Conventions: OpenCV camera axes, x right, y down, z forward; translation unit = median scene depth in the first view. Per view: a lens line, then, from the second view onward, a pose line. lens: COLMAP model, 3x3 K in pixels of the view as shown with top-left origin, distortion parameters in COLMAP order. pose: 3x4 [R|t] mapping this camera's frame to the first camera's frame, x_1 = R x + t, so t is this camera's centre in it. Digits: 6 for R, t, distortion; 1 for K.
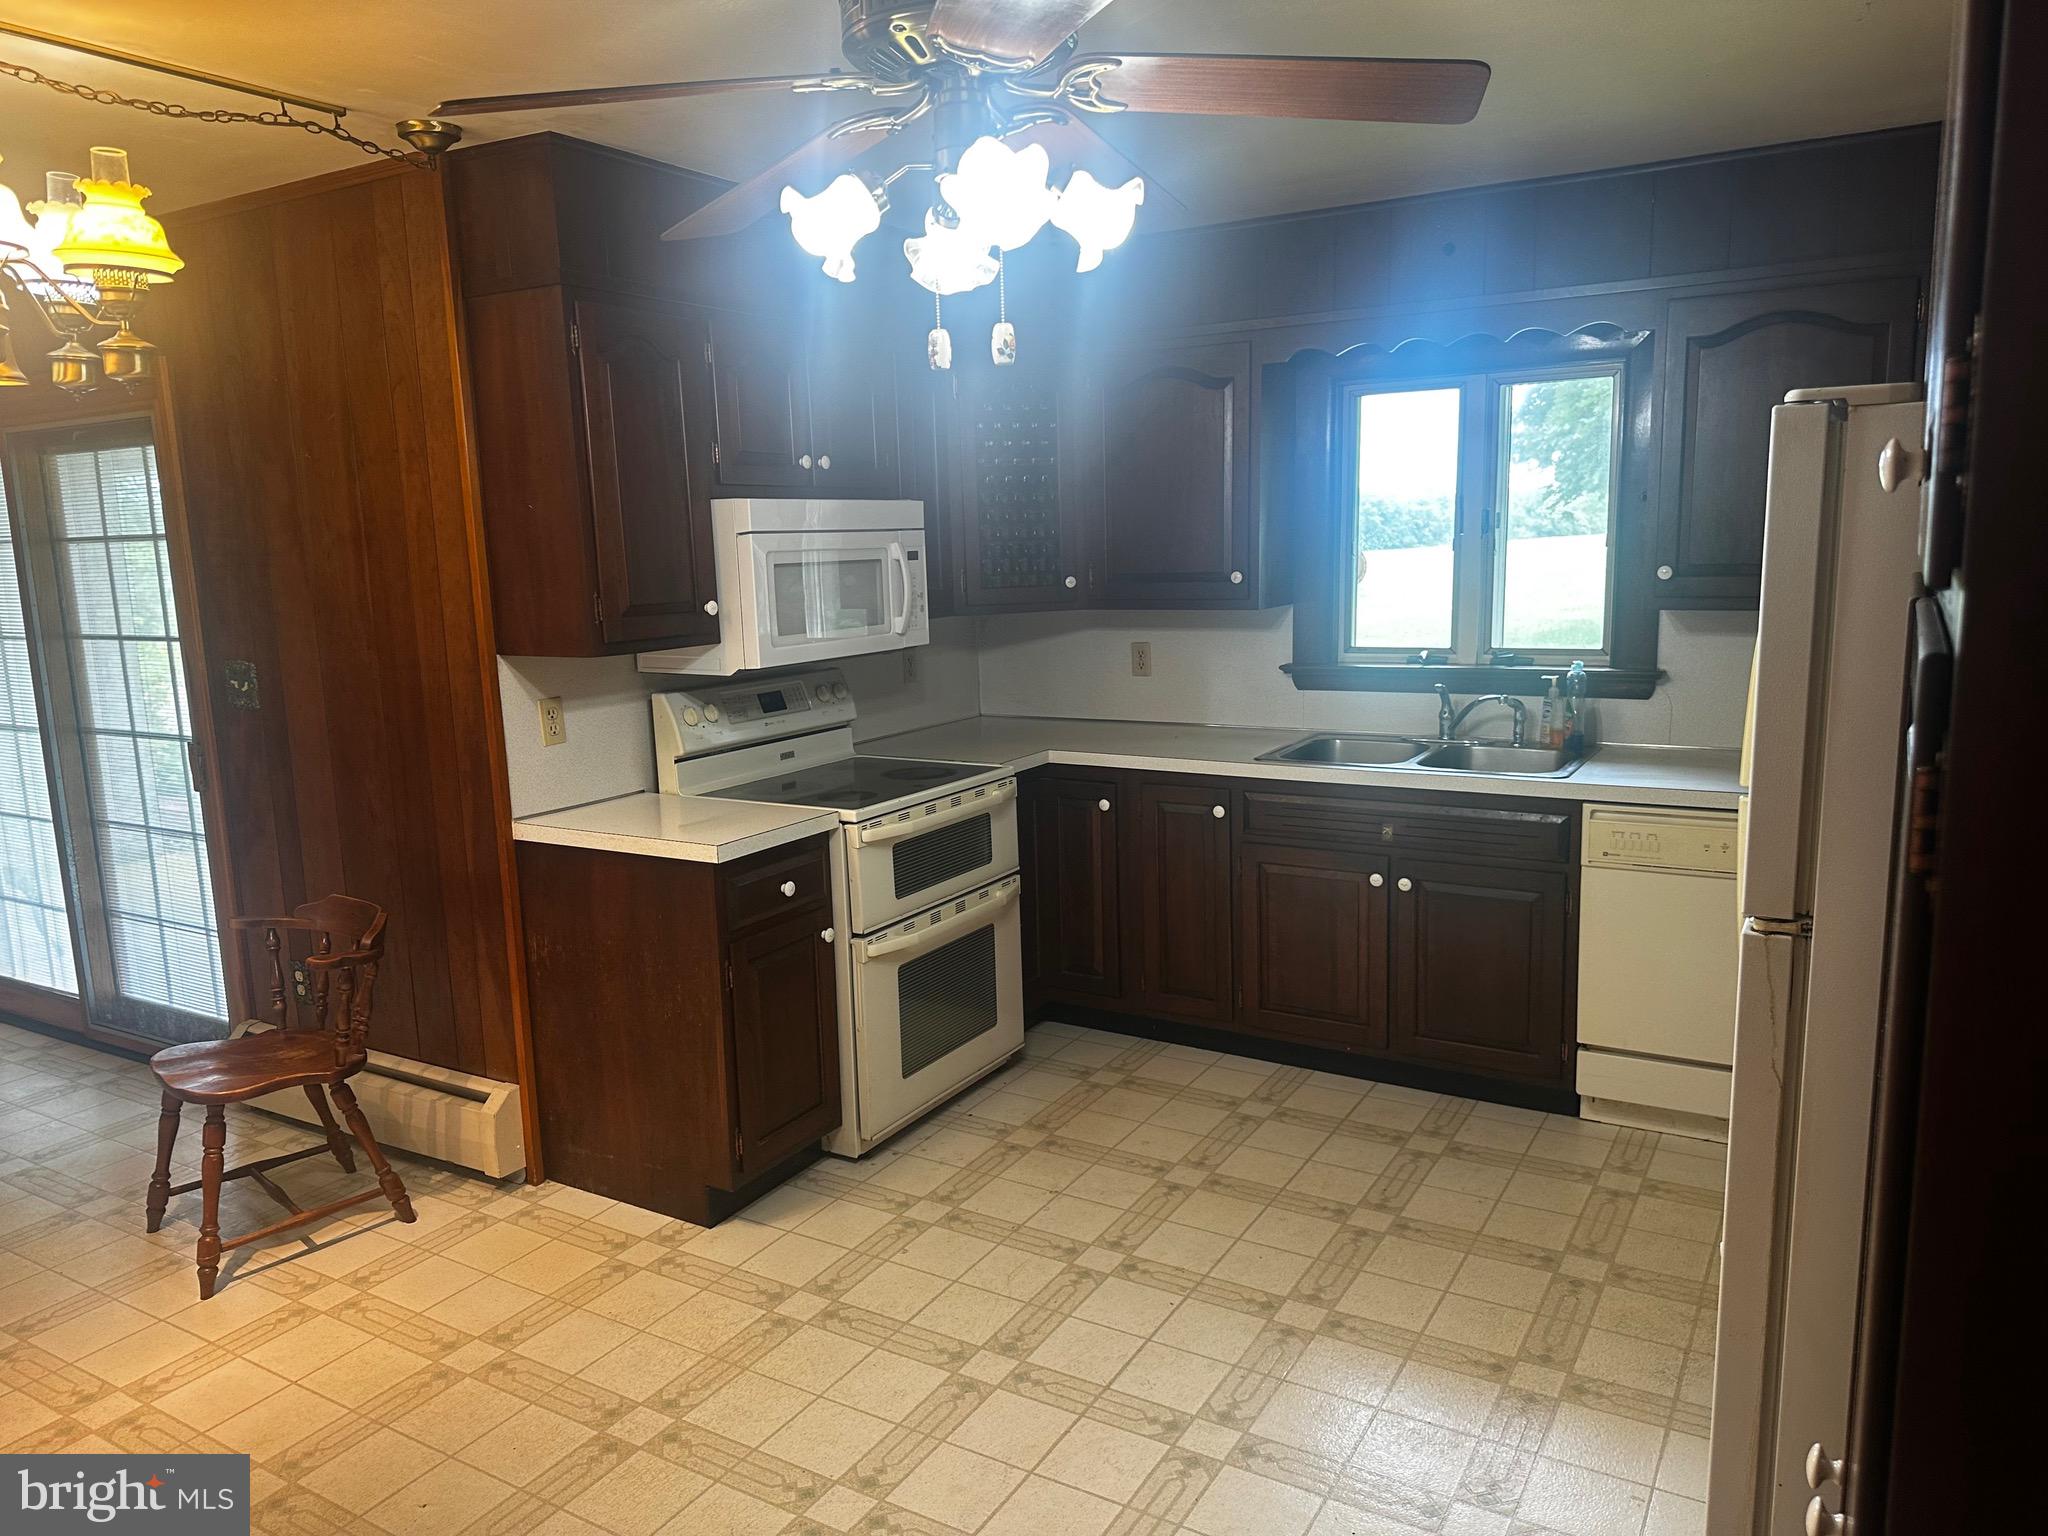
lens RADIAL K [[1428.8, 0, 1008.9], [0, 1428.8, 775.3], [0, 0, 1]] dist [0.031225, -0.003977]
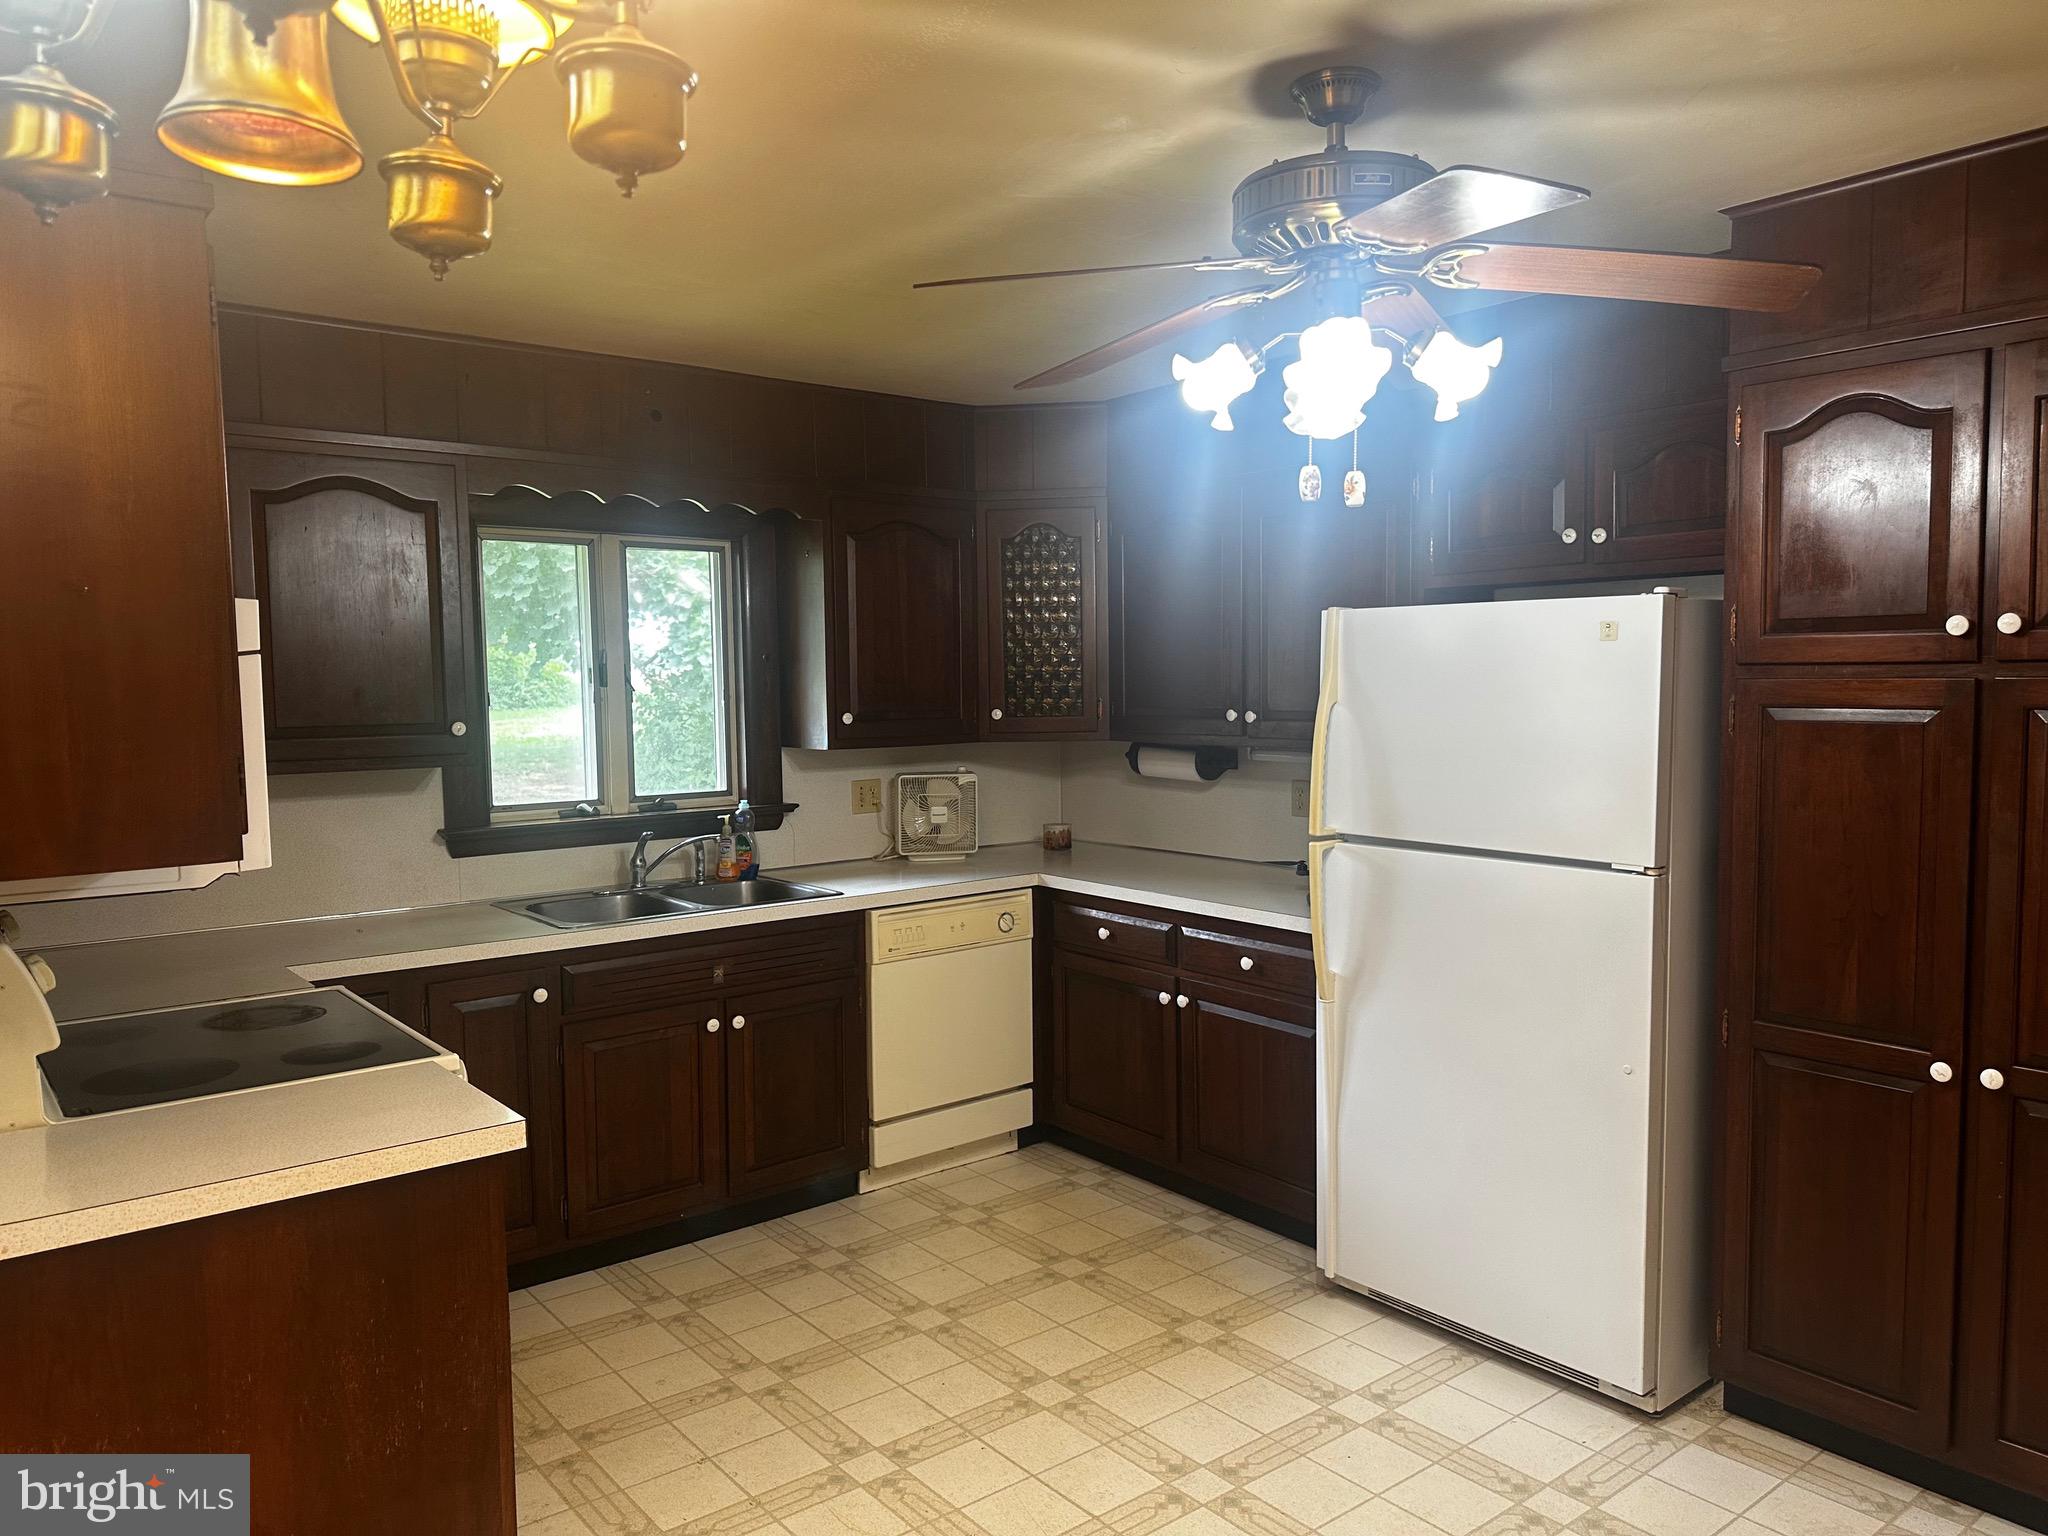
lens RADIAL K [[1428.8, 0, 1012.4], [0, 1428.8, 768.3], [0, 0, 1]] dist [0.031225, -0.003977]
pose [[0.342681, -0.036696, 0.938735, -0.624919], [0.162454, 0.986498, -0.020740, -0.050510], [-0.925299, 0.159608, 0.344015, 0.461841]]
